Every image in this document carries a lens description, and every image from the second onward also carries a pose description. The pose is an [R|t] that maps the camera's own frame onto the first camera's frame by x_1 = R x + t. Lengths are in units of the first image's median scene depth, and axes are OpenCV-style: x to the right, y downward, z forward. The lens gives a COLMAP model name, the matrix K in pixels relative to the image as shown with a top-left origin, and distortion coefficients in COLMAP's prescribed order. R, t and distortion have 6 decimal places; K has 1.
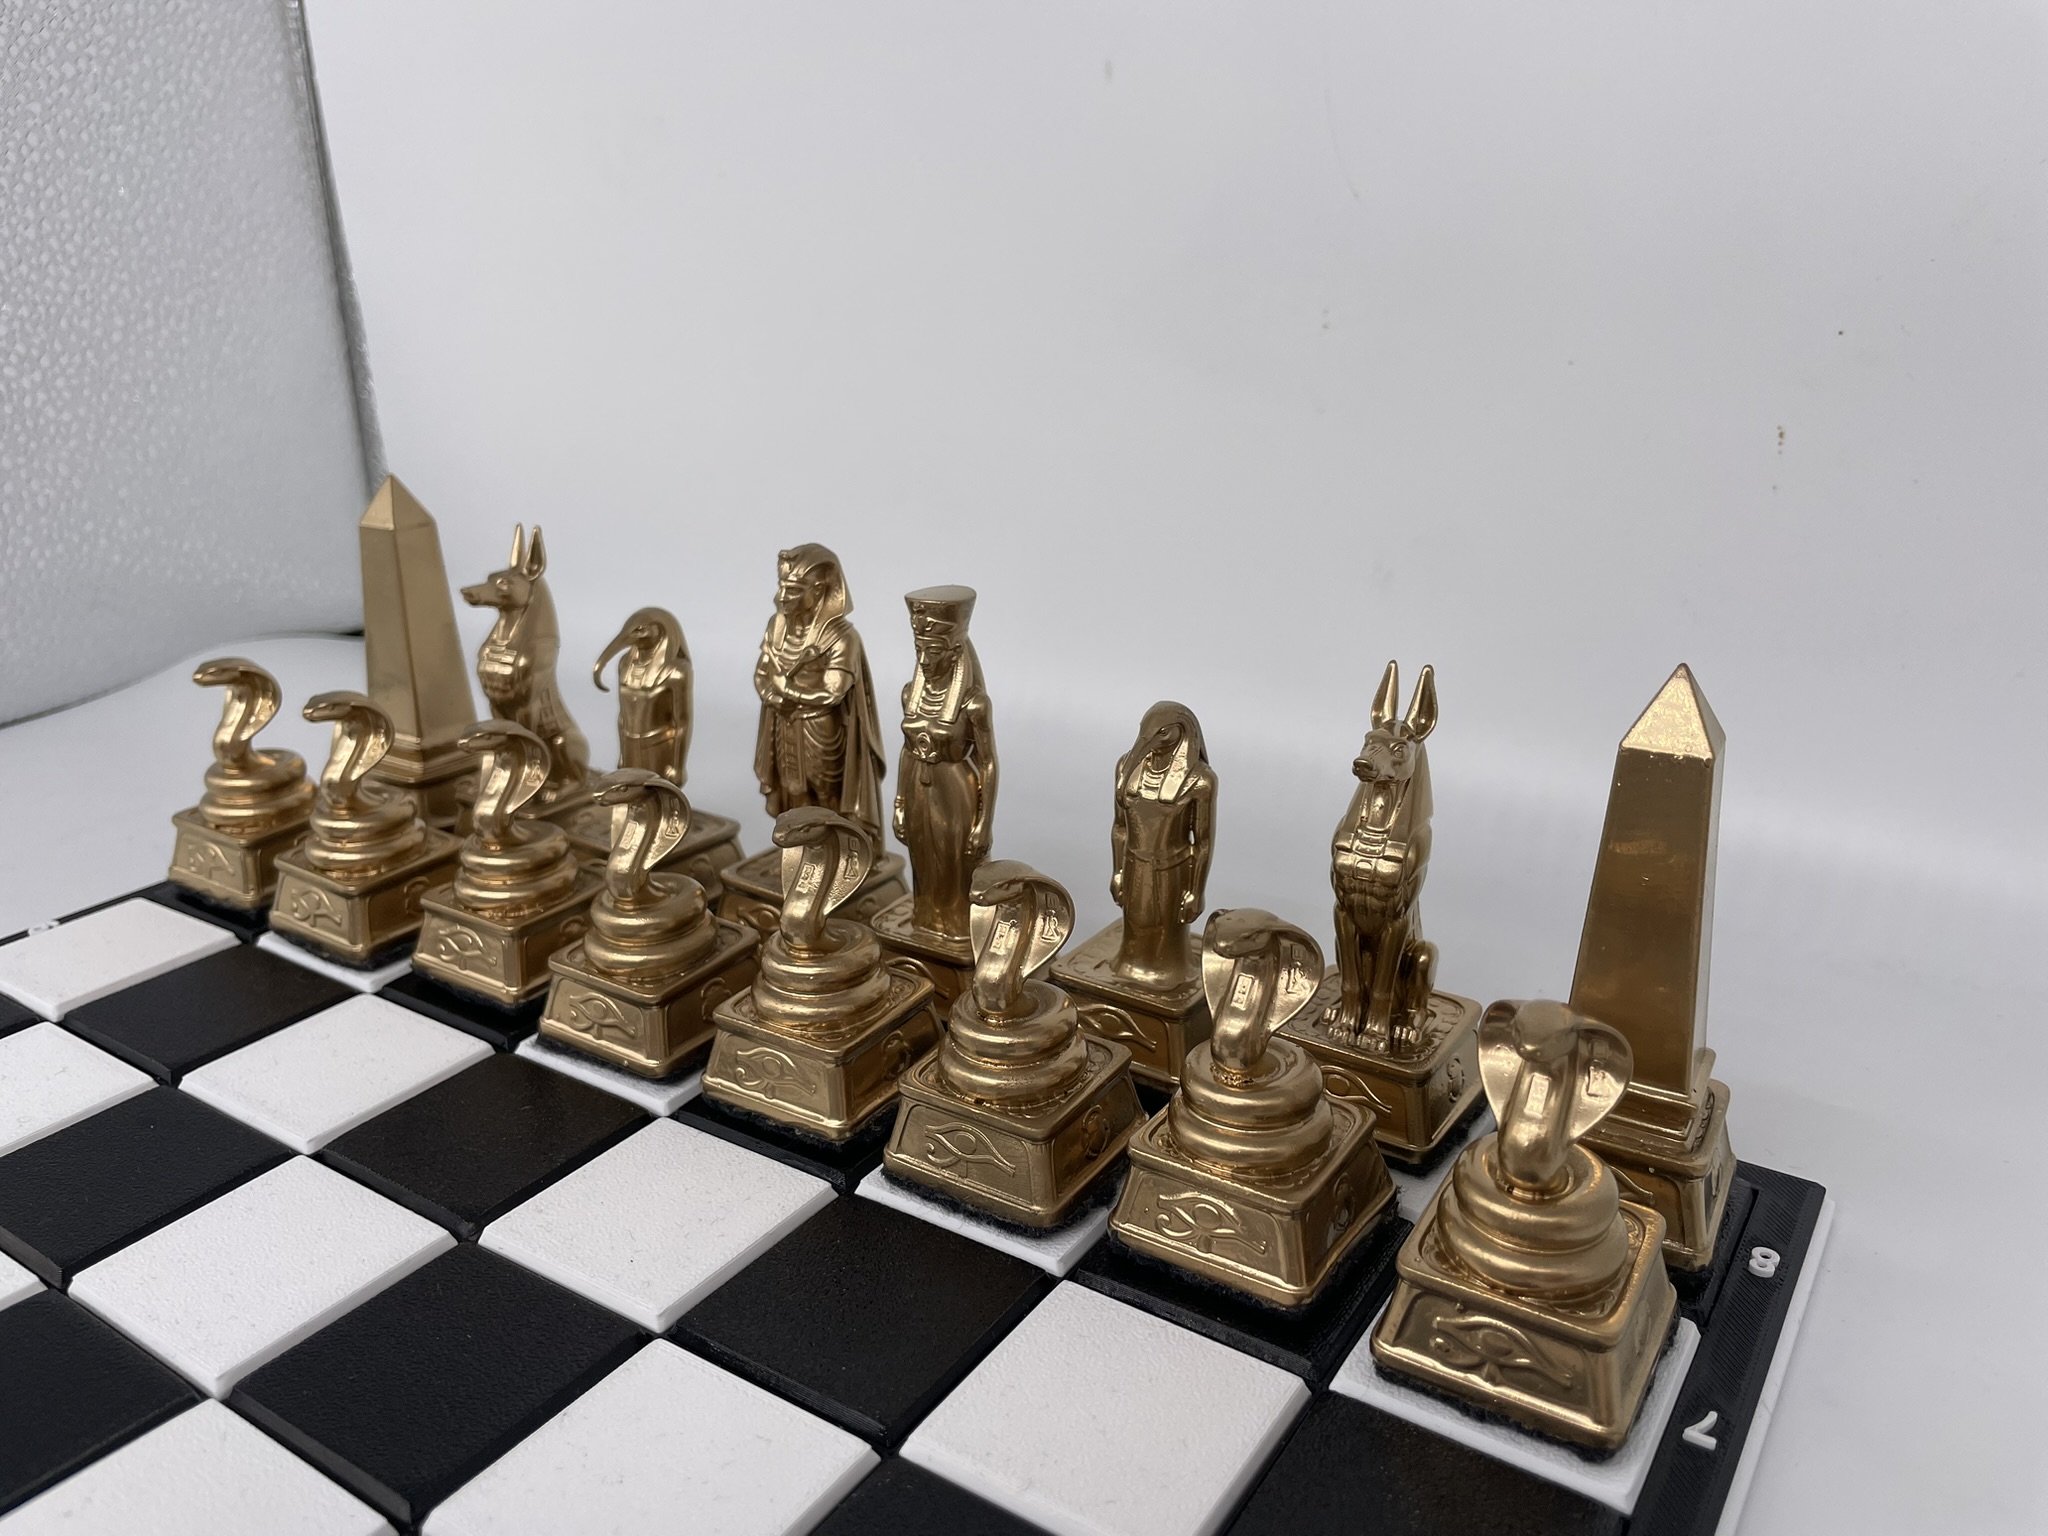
lens RADIAL K [[1571.3, 0, 1024.0], [0, 1571.3, 768.0], [0, 0, 1]] dist [0.075862, -0.125027]
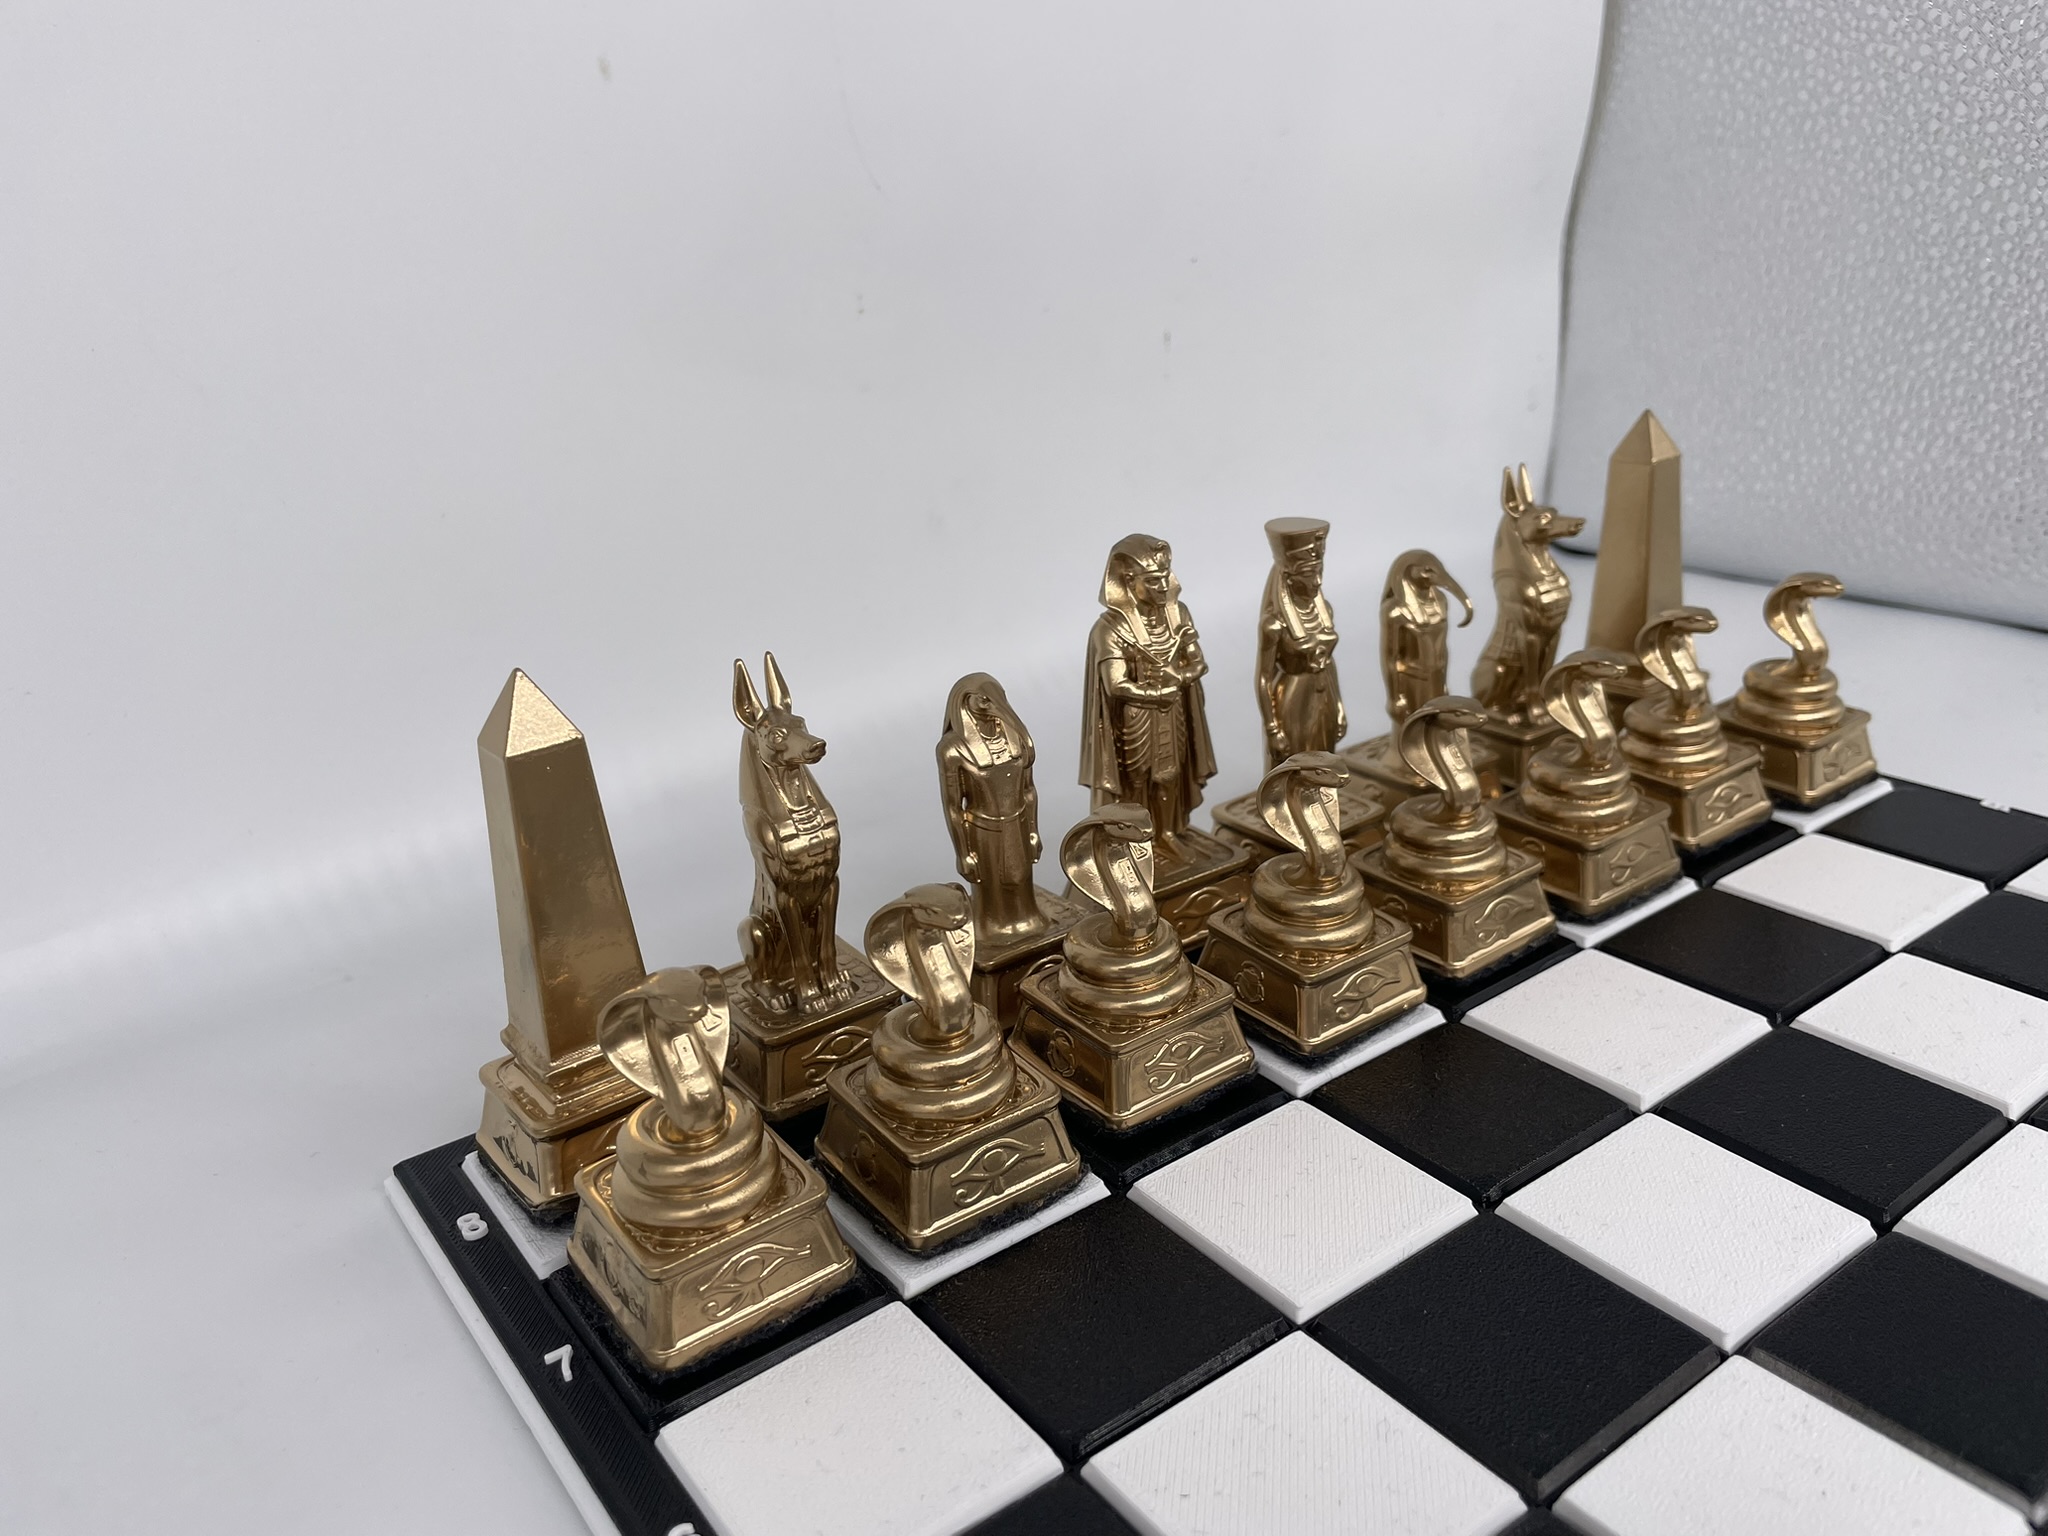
lens RADIAL K [[1571.3, 0, 1024.0], [0, 1571.3, 768.0], [0, 0, 1]] dist [0.075862, -0.125027]
pose [[0.341662, -0.344329, 0.874474, -1.228394], [0.381164, 0.901274, 0.205959, -0.272149], [-0.859058, 0.262950, 0.439177, 0.745894]]
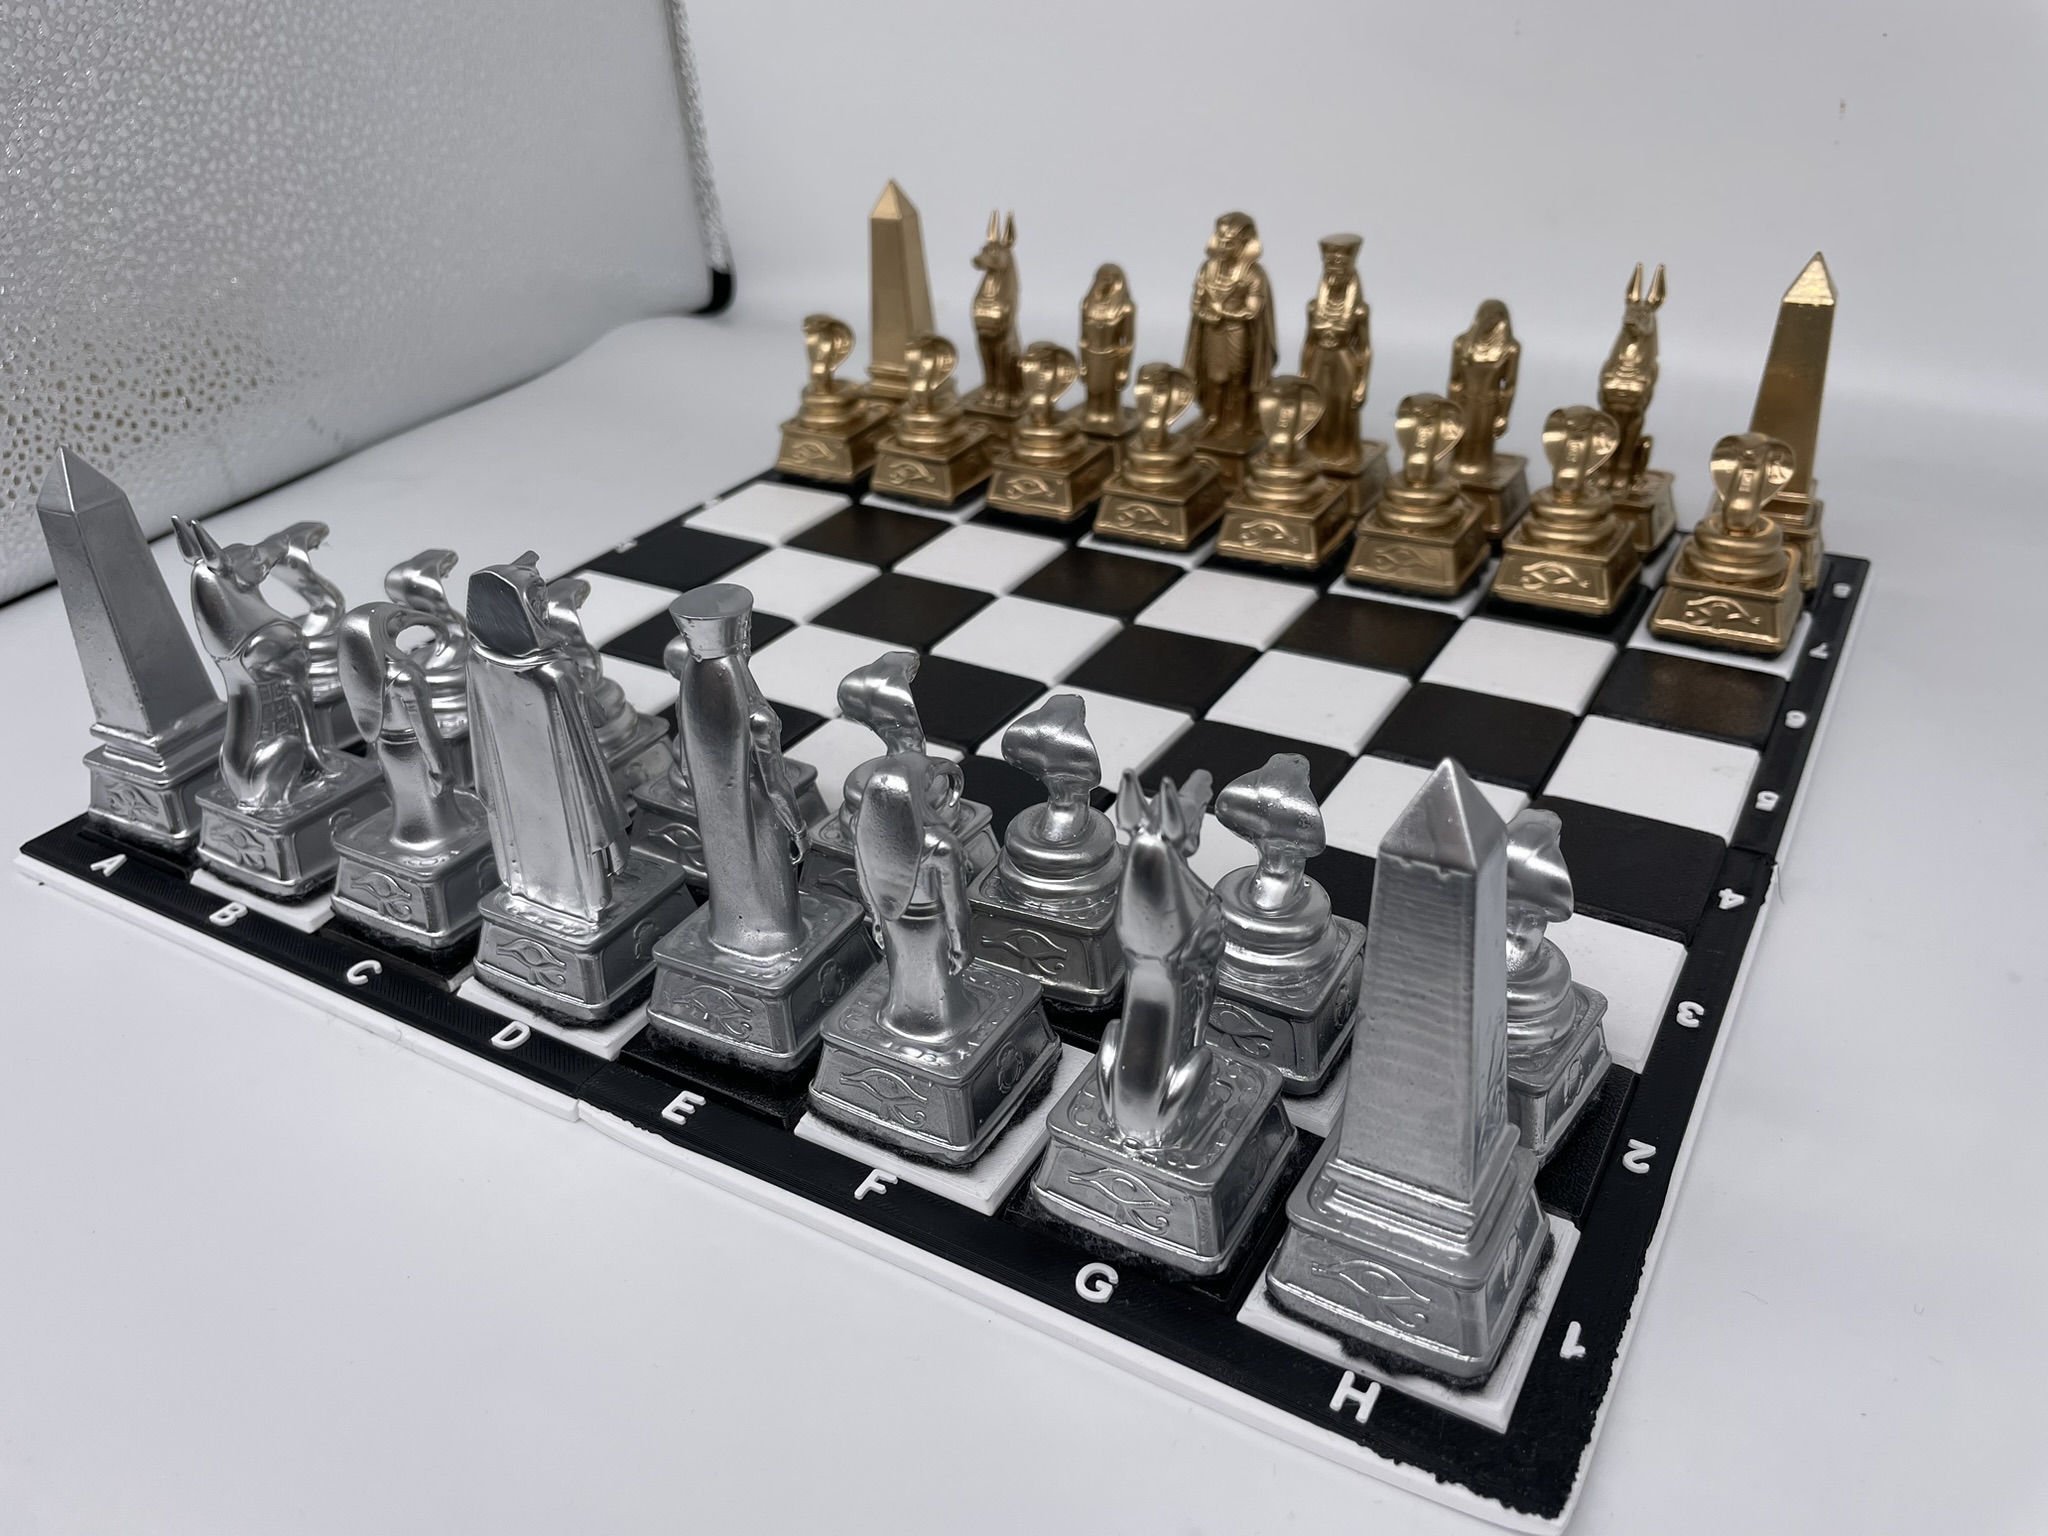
lens RADIAL K [[1571.3, 0, 1024.0], [0, 1571.3, 768.0], [0, 0, 1]] dist [0.075862, -0.125027]
pose [[0.998169, -0.053662, 0.027918, -0.476818], [0.047677, 0.981976, 0.182892, 0.114216], [-0.037229, -0.181226, 0.982737, -0.711842]]
